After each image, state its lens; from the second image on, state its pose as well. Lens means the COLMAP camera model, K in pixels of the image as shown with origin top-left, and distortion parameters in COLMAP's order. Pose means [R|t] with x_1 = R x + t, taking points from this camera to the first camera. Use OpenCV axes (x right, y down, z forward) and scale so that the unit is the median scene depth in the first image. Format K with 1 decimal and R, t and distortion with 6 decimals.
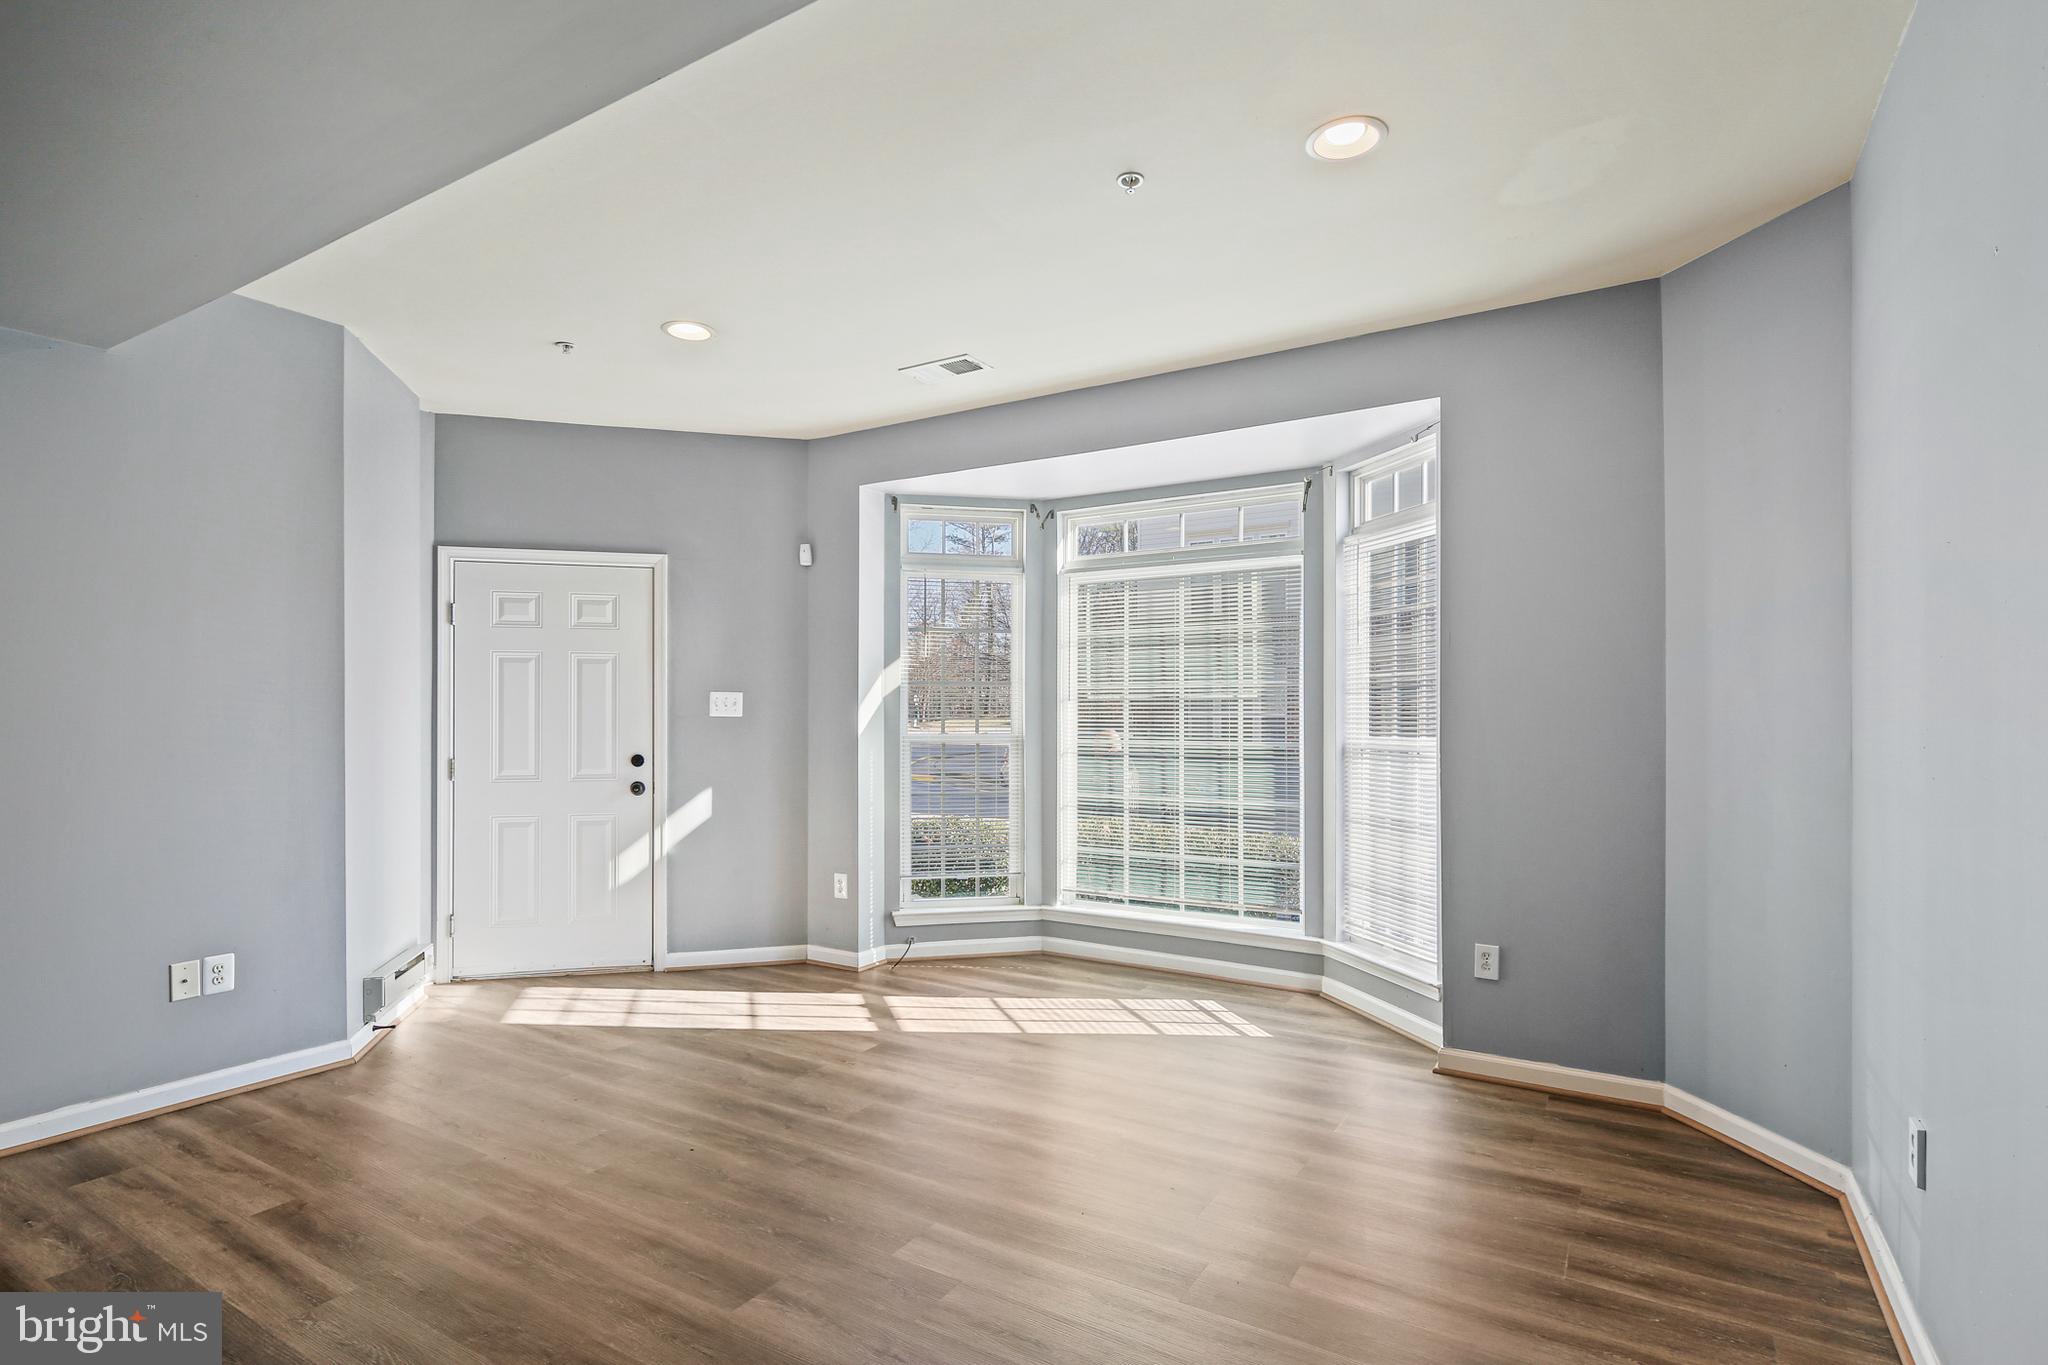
lens RADIAL K [[988.6, 0, 1023.3], [0, 988.6, 704.1], [0, 0, 1]] dist [0.004777, -0.005315]
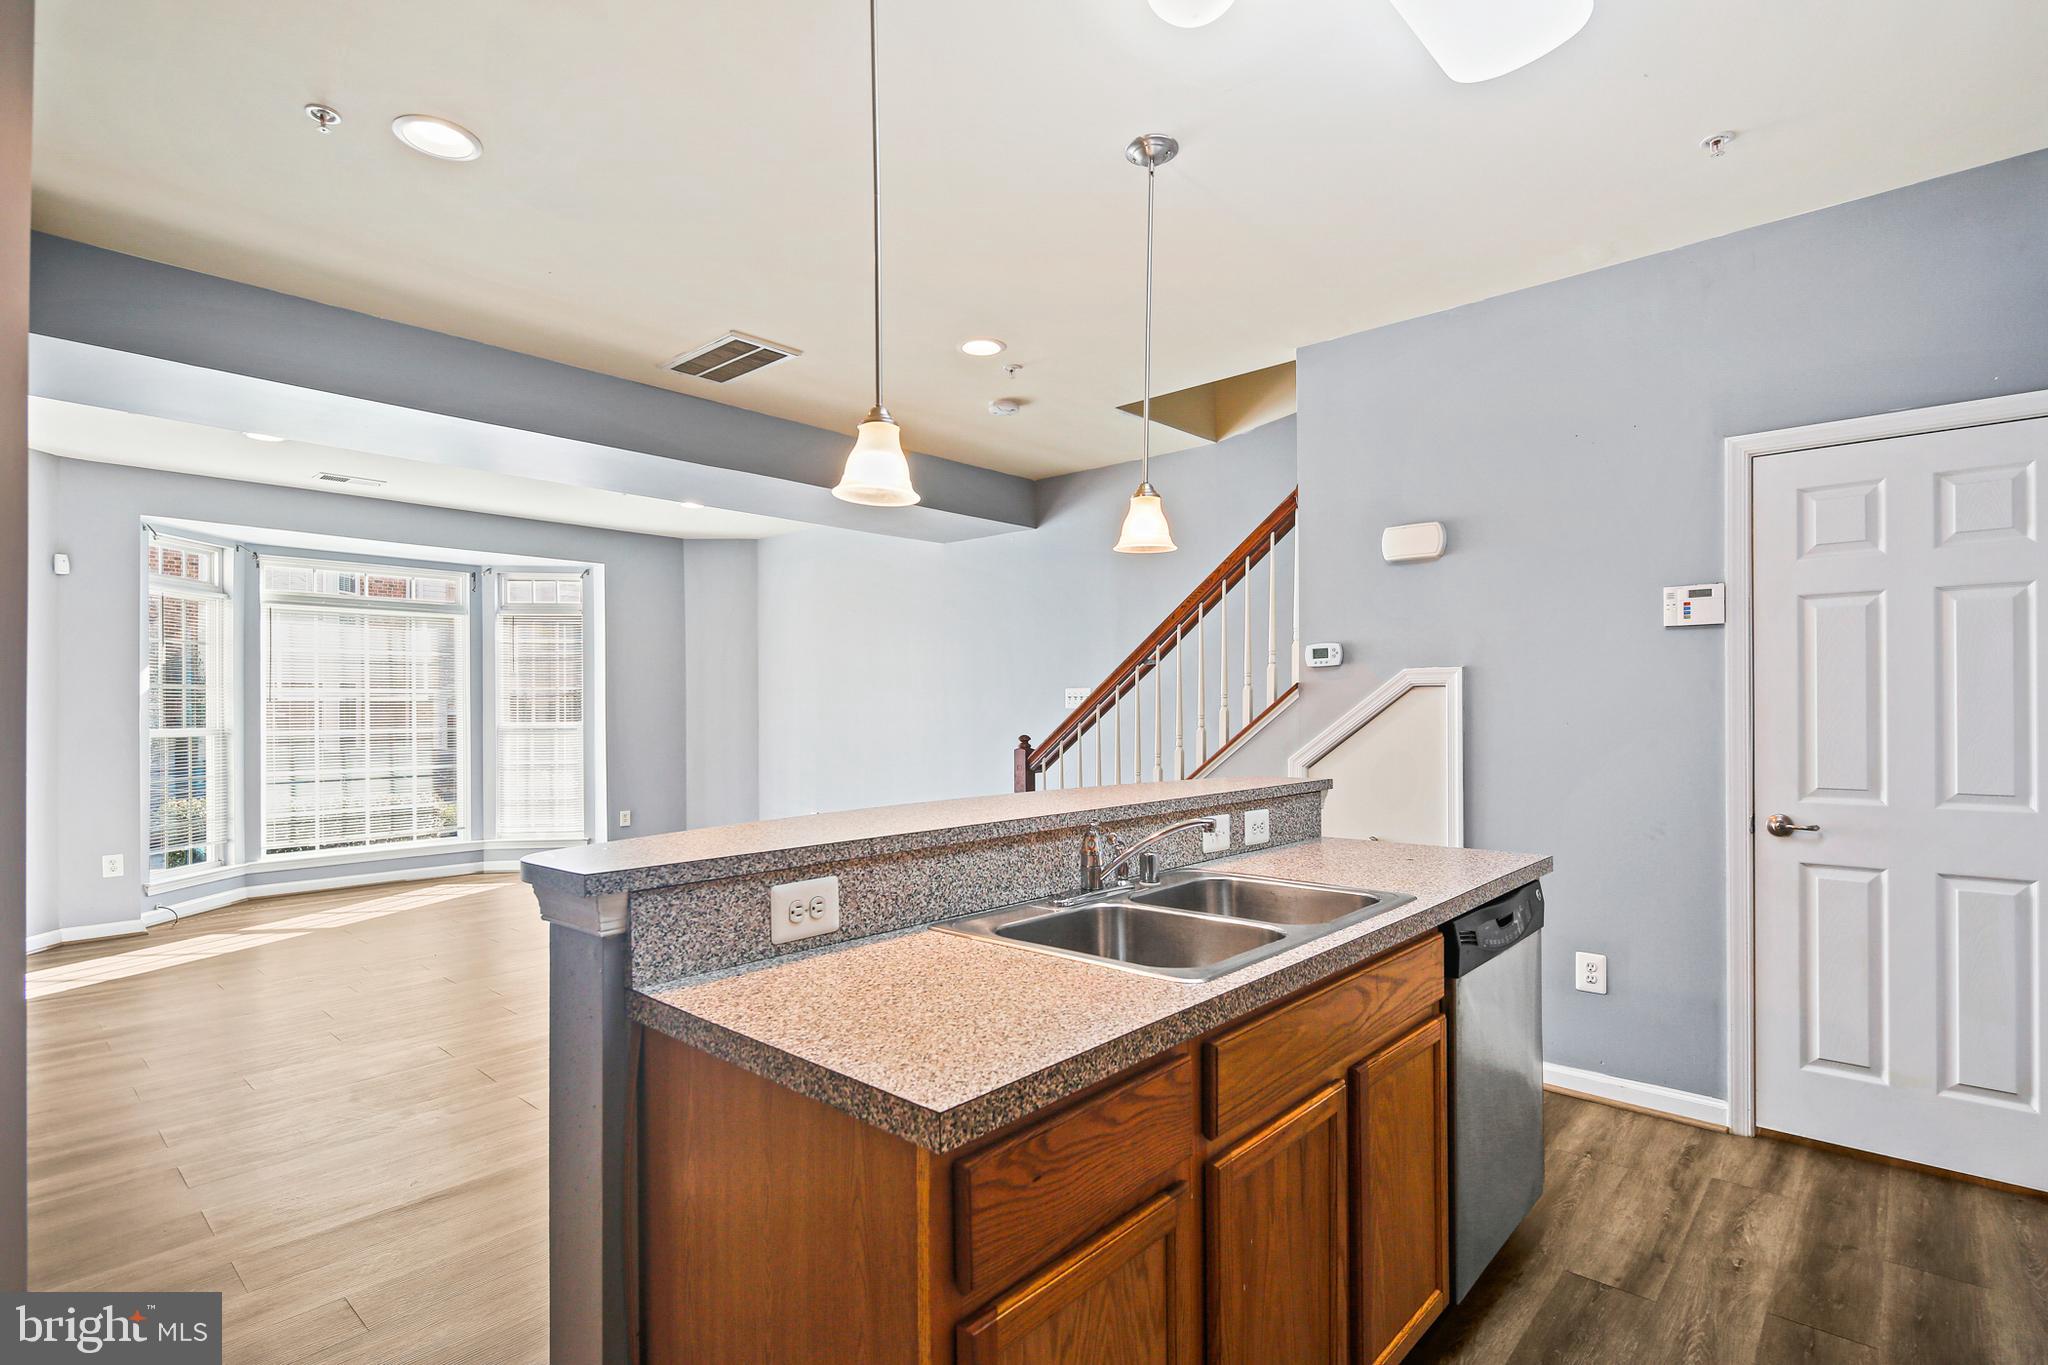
lens RADIAL K [[988.6, 0, 1023.3], [0, 988.6, 704.1], [0, 0, 1]] dist [0.004777, -0.005315]
pose [[0.186335, 0.001557, 0.982485, -1.077934], [-0.002812, 0.999995, -0.001052, -0.001567], [-0.982482, -0.002567, 0.186339, -0.223354]]
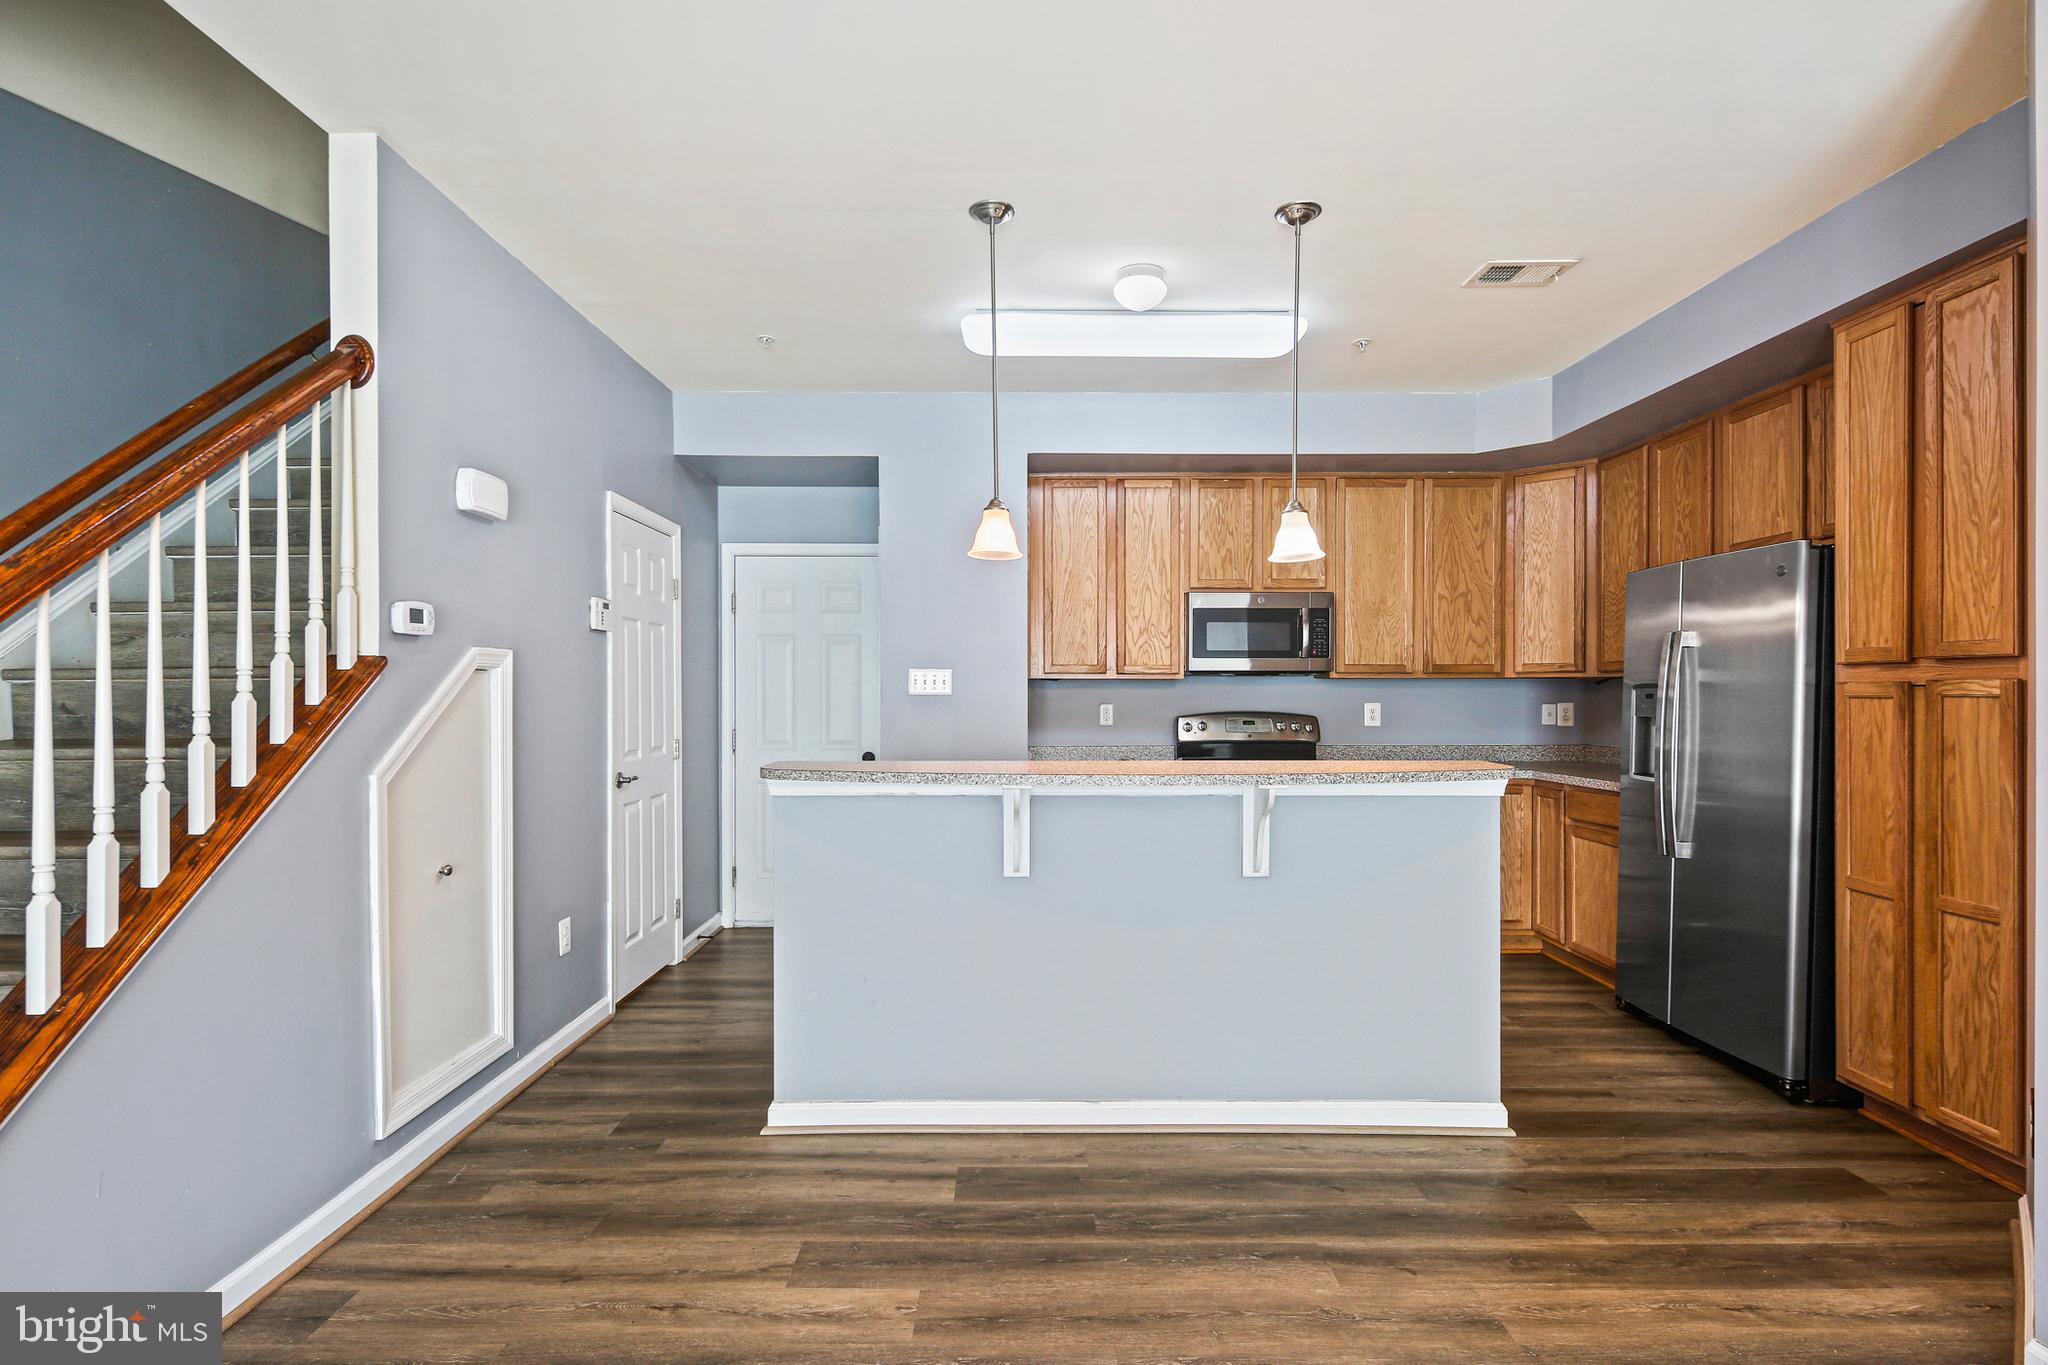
lens RADIAL K [[988.6, 0, 1023.3], [0, 988.6, 704.1], [0, 0, 1]] dist [0.004777, -0.005315]
pose [[-0.851047, 0.005305, -0.525063, -0.306216], [0.004169, 0.999986, 0.003346, 0.003878], [0.525073, 0.000659, -0.851057, 0.294242]]
